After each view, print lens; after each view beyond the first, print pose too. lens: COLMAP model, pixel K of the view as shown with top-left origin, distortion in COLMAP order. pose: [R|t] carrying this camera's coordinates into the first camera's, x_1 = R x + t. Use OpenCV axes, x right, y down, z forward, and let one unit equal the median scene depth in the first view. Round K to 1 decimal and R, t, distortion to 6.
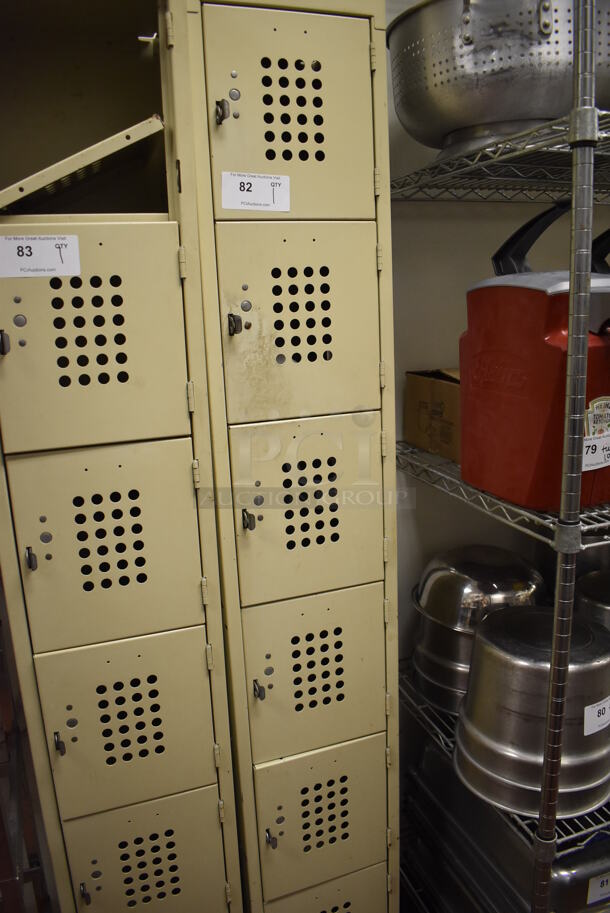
lens RADIAL K [[706.9, 0, 307.1], [0, 706.9, 457.2], [0, 0, 1]] dist [-0.100318, 0.019215]
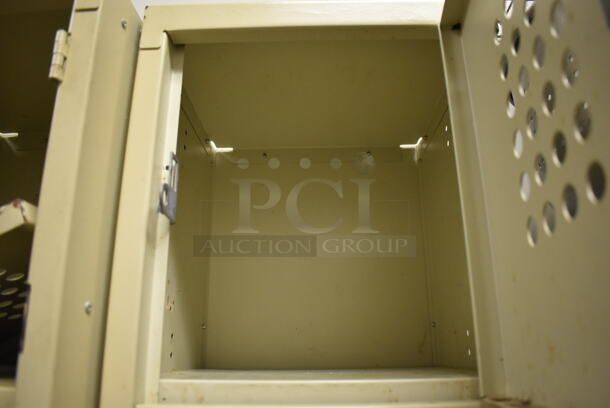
lens RADIAL K [[472.3, 0, 305.6], [0, 472.3, 207.0], [0, 0, 1]] dist [-0.100318, 0.019215]
pose [[0.934092, -0.069893, -0.350125, 0.094941], [-0.111379, 0.874670, -0.471750, -0.317190], [0.339216, 0.479654, 0.809237, 0.713298]]
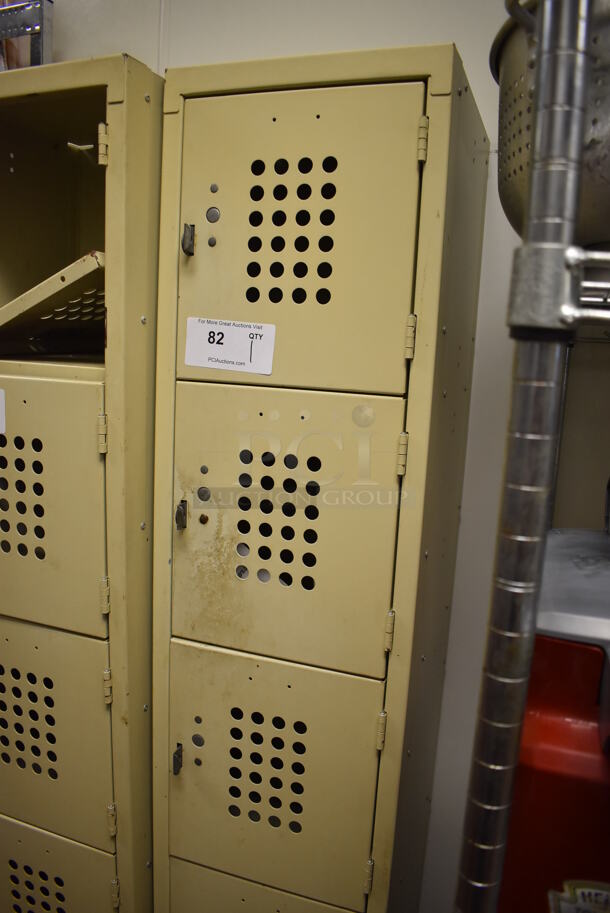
lens RADIAL K [[706.9, 0, 303.0], [0, 706.9, 459.7], [0, 0, 1]] dist [-0.100318, 0.019215]
pose [[0.765552, 0.181636, -0.617202, 0.460389], [-0.220393, 0.975315, 0.013658, -0.291189], [0.604447, 0.125571, 0.786686, 0.483503]]
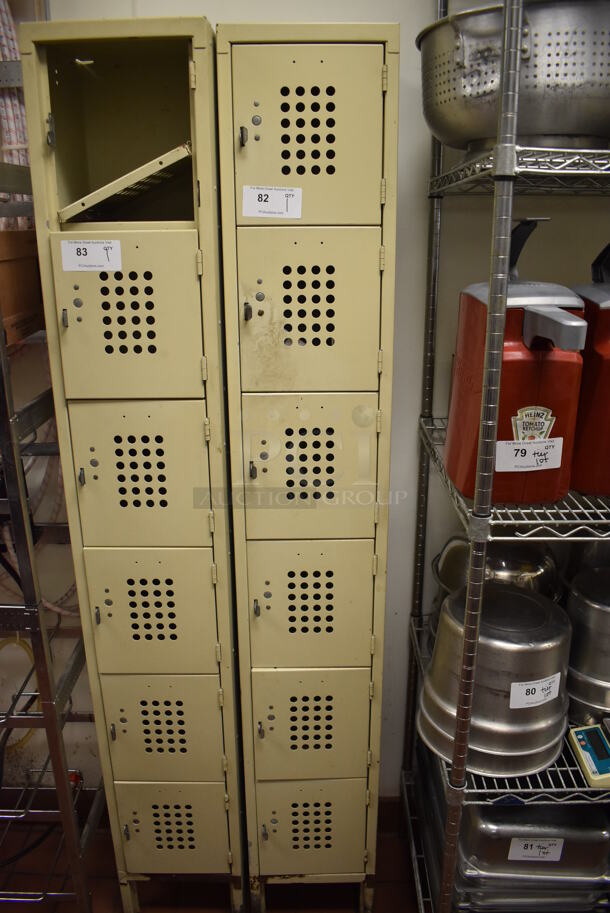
lens RADIAL K [[706.9, 0, 306.1], [0, 706.9, 454.2], [0, 0, 1]] dist [-0.100318, 0.019215]
pose [[0.939877, 0.135364, -0.313542, 0.416237], [-0.108031, 0.988792, 0.103052, -0.082212], [0.323977, -0.062984, 0.943966, -0.140765]]
